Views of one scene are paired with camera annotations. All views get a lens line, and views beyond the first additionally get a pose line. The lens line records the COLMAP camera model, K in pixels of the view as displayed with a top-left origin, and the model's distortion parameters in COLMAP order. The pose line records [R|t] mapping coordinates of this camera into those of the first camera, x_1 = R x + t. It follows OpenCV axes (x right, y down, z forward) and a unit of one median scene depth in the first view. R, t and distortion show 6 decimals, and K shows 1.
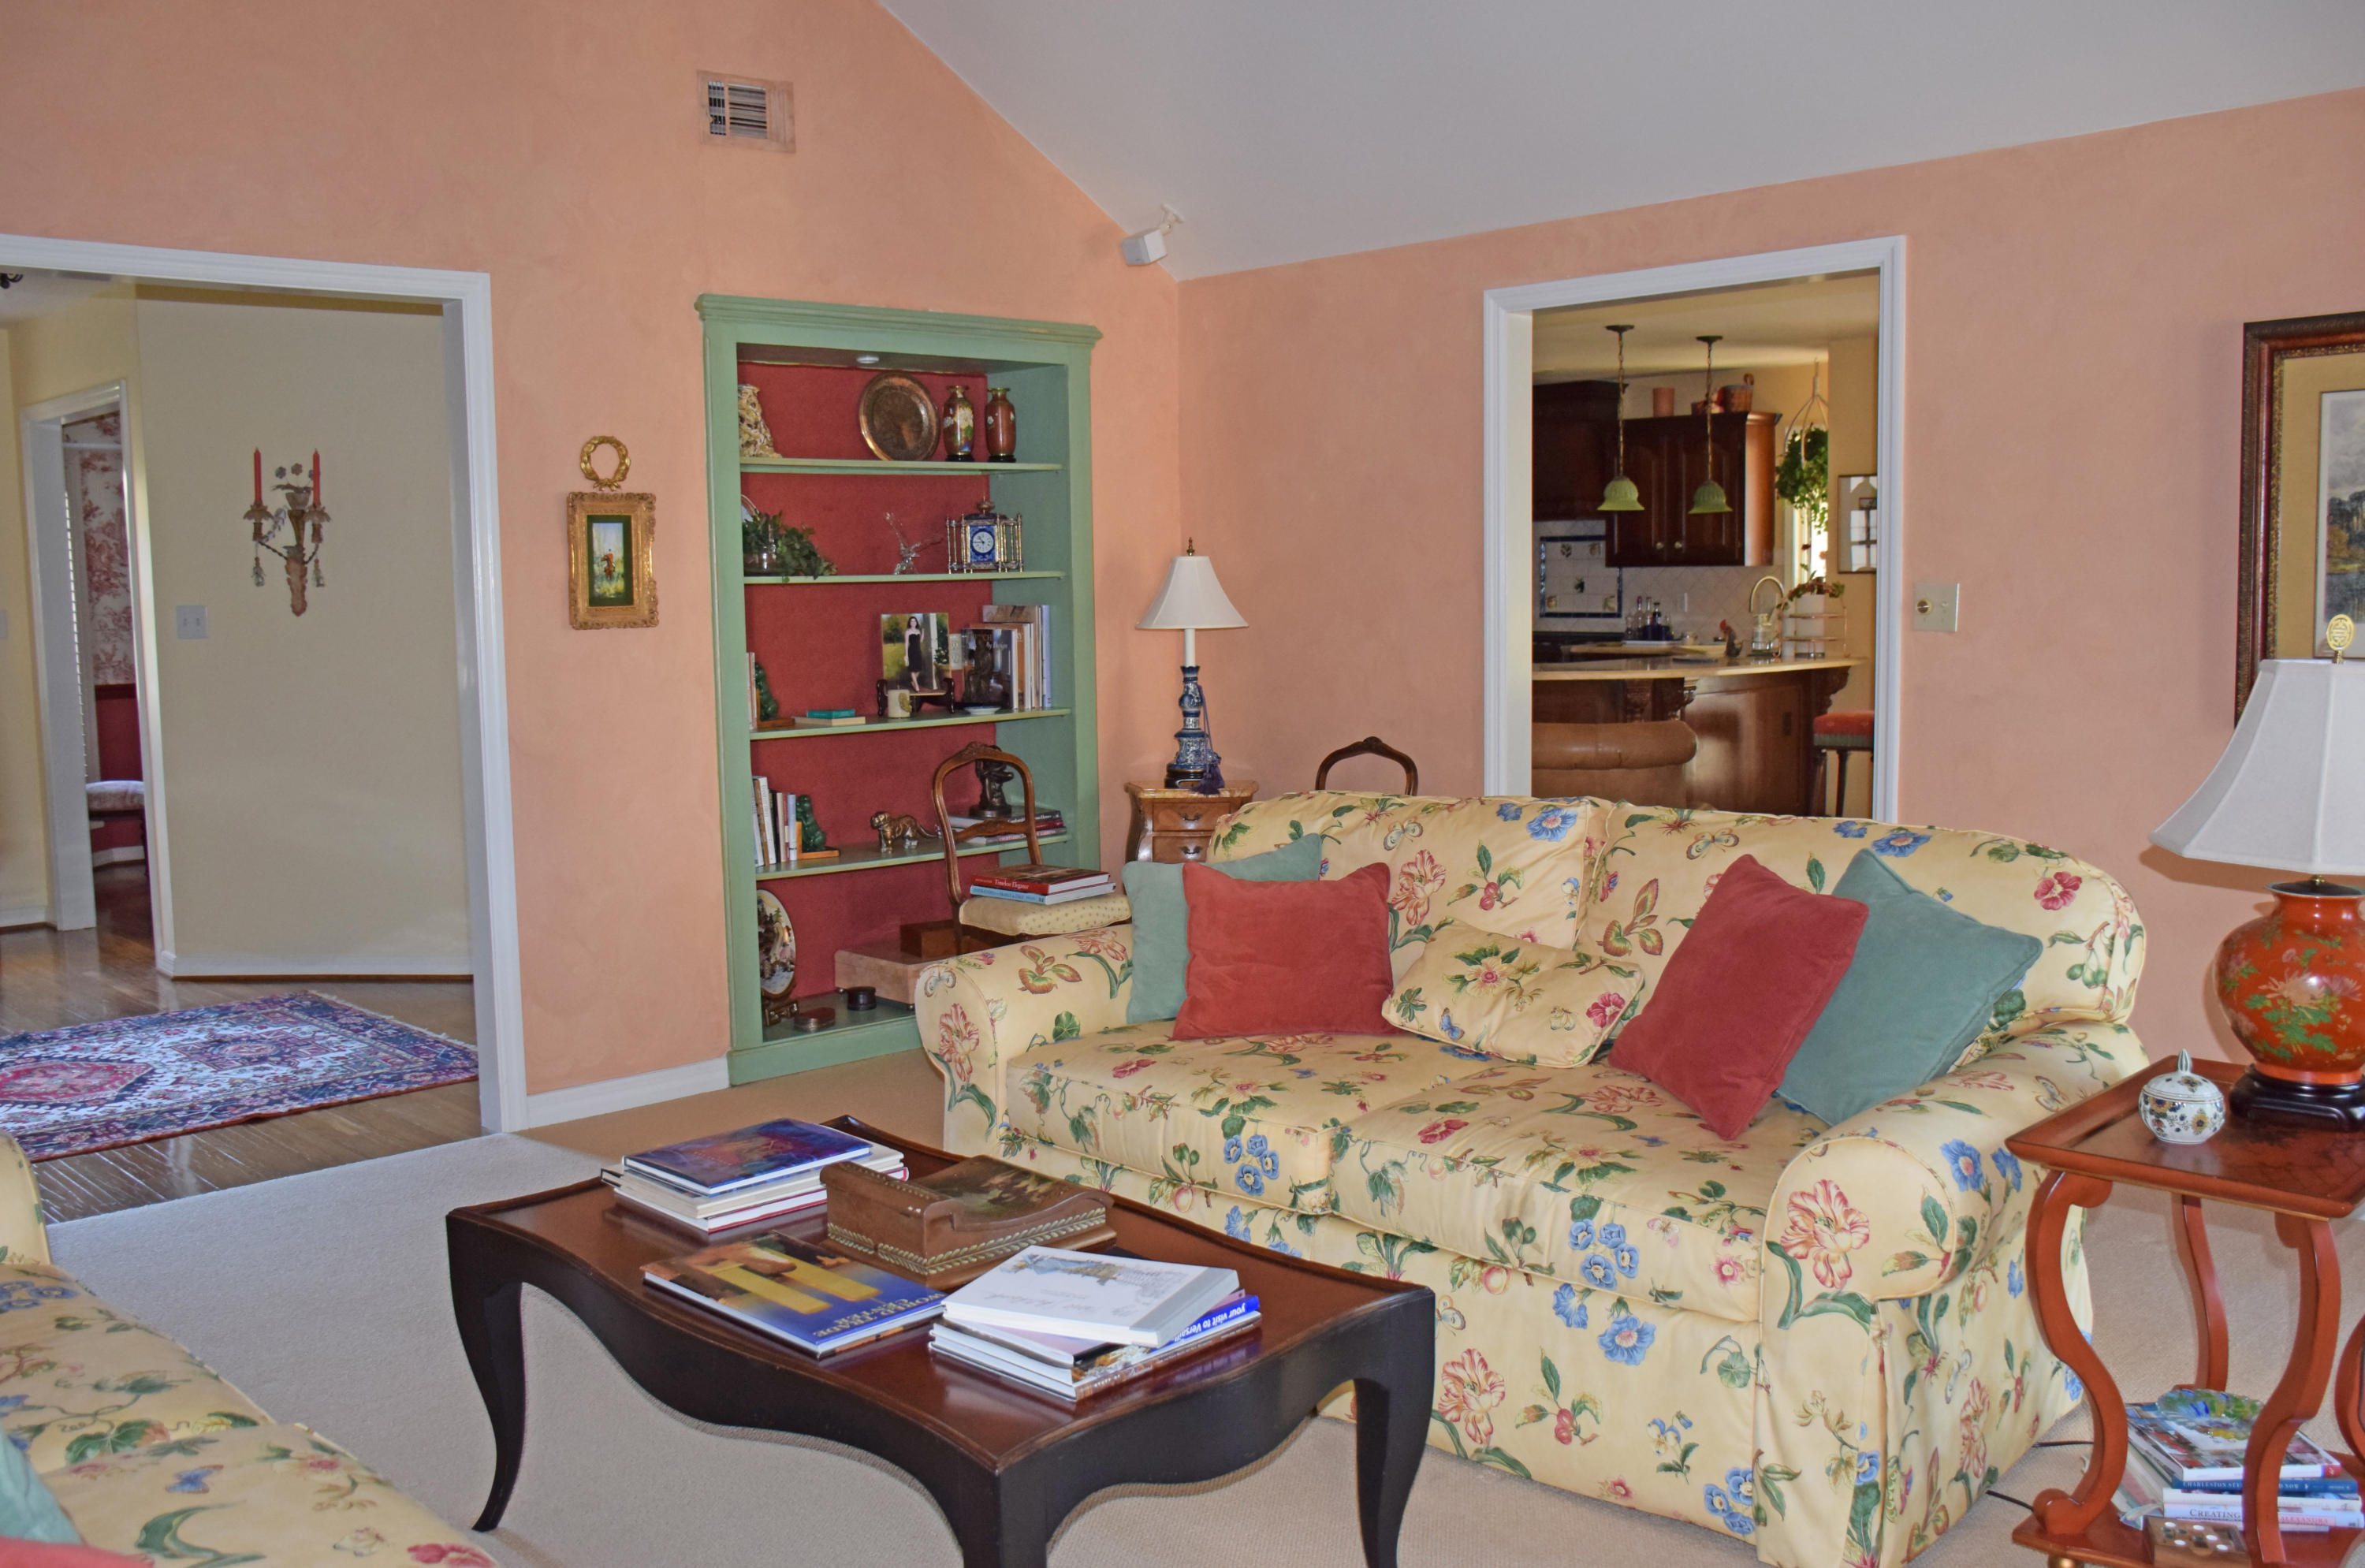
lens RADIAL K [[2035.9, 0, 1182.5], [0, 2035.9, 784.0], [0, 0, 1]] dist [-0.126195, 0.155601]
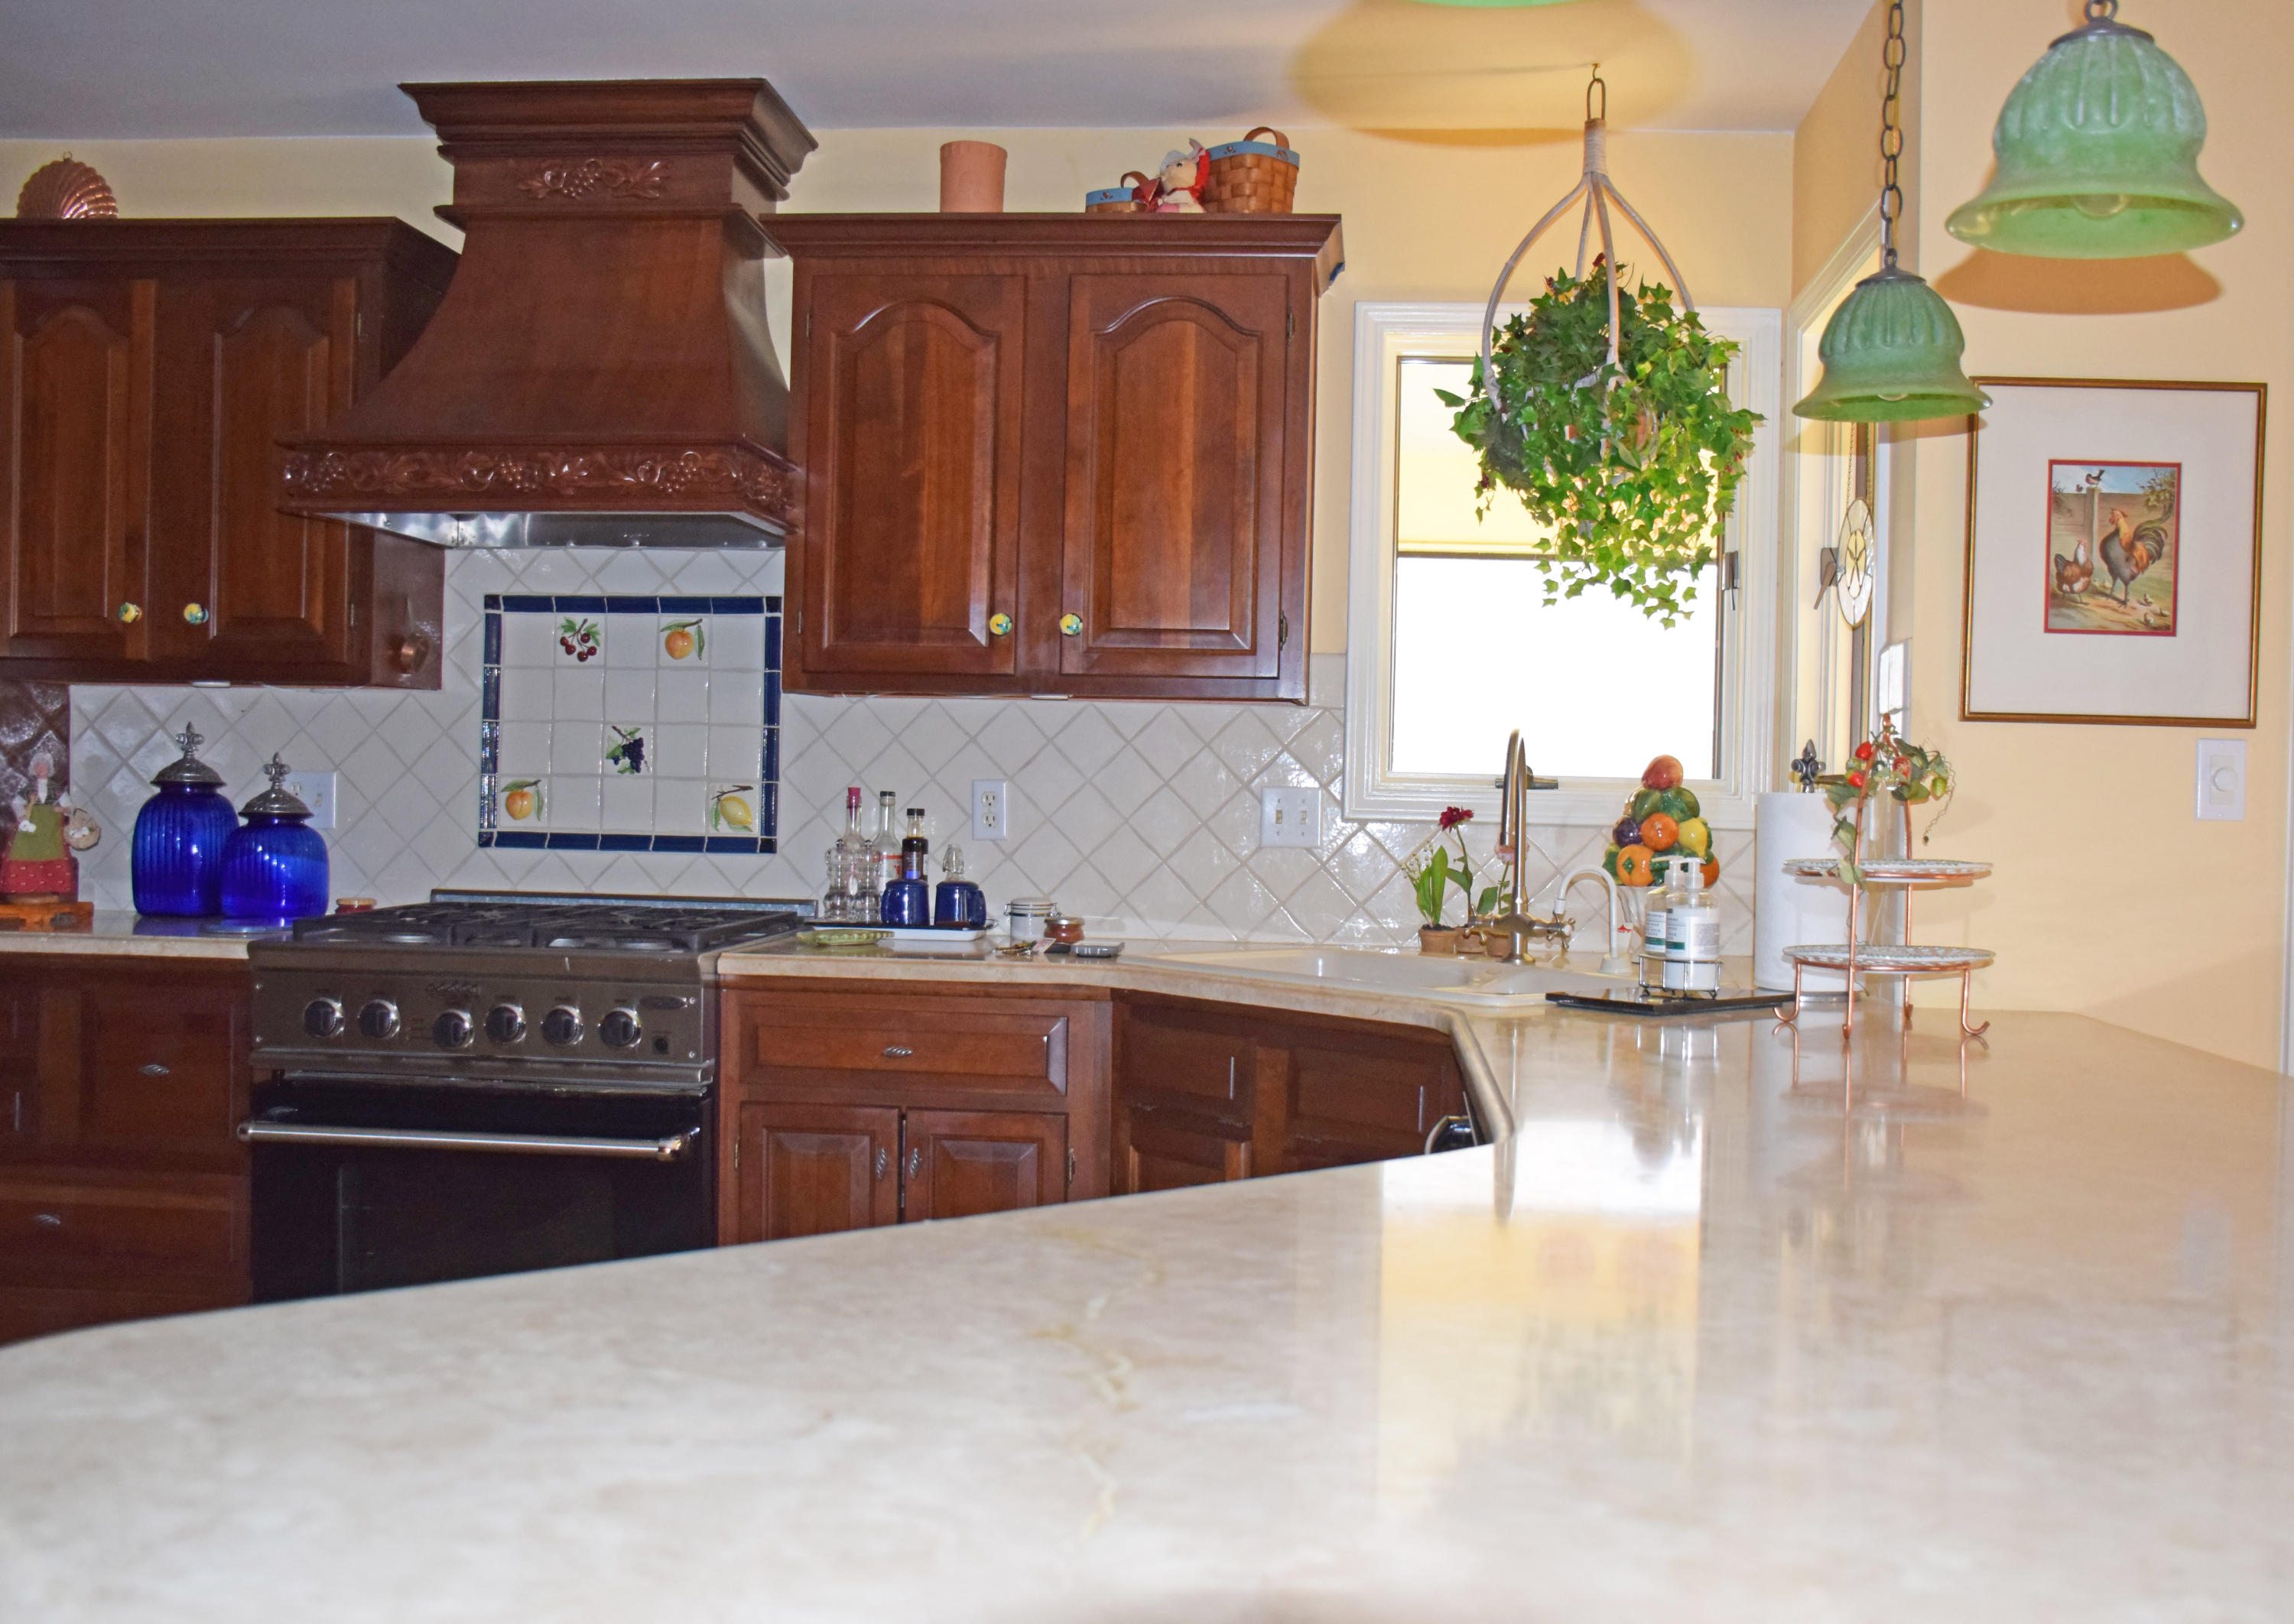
lens RADIAL K [[2169.7, 0, 1237.9], [0, 2169.7, 827.2], [0, 0, 1]] dist [-0.120268, 0.145159]
pose [[0.736101, 0.022065, 0.676512, 0.041144], [0.036182, 0.996757, -0.071879, -0.063878], [-0.675904, 0.077387, 0.732915, 0.755702]]
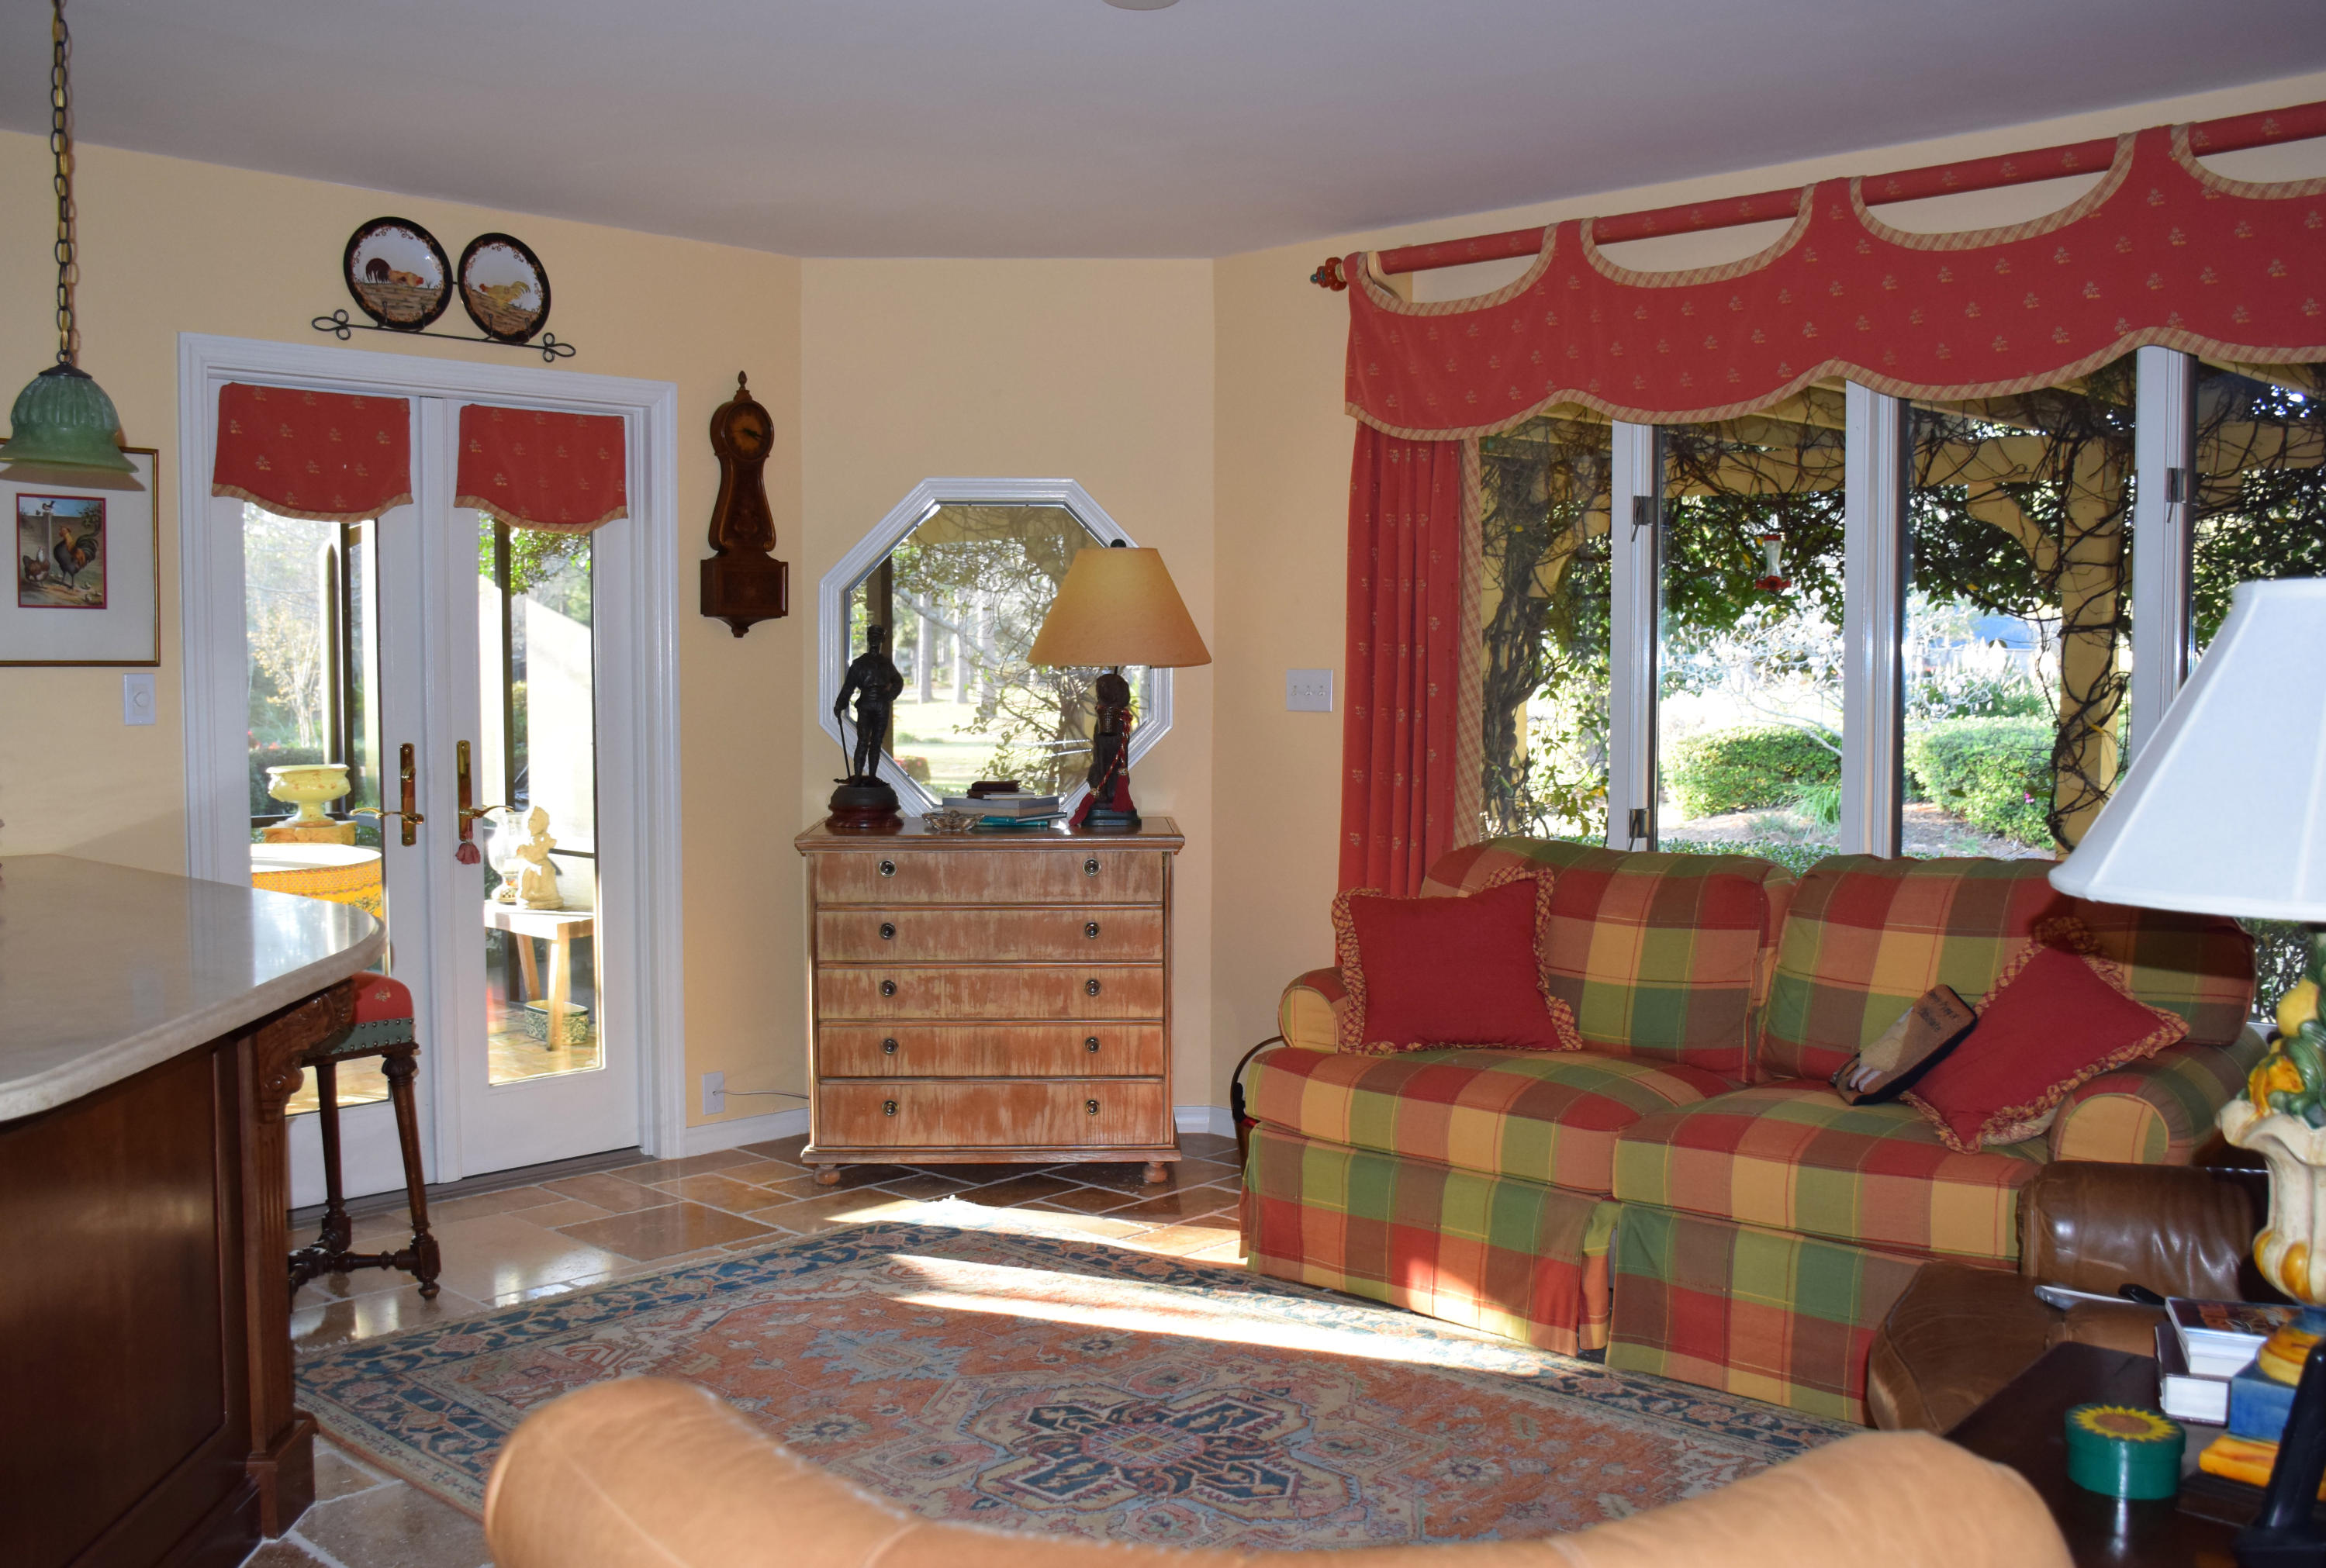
lens RADIAL K [[2128.4, 0, 1127.5], [0, 2128.4, 783.1], [0, 0, 1]] dist [-0.135580, 0.169849]
pose [[-0.046020, -0.042616, 0.998031, -0.111246], [0.101926, 0.993675, 0.047130, -0.067491], [-0.993727, 0.103894, -0.041385, 0.690847]]
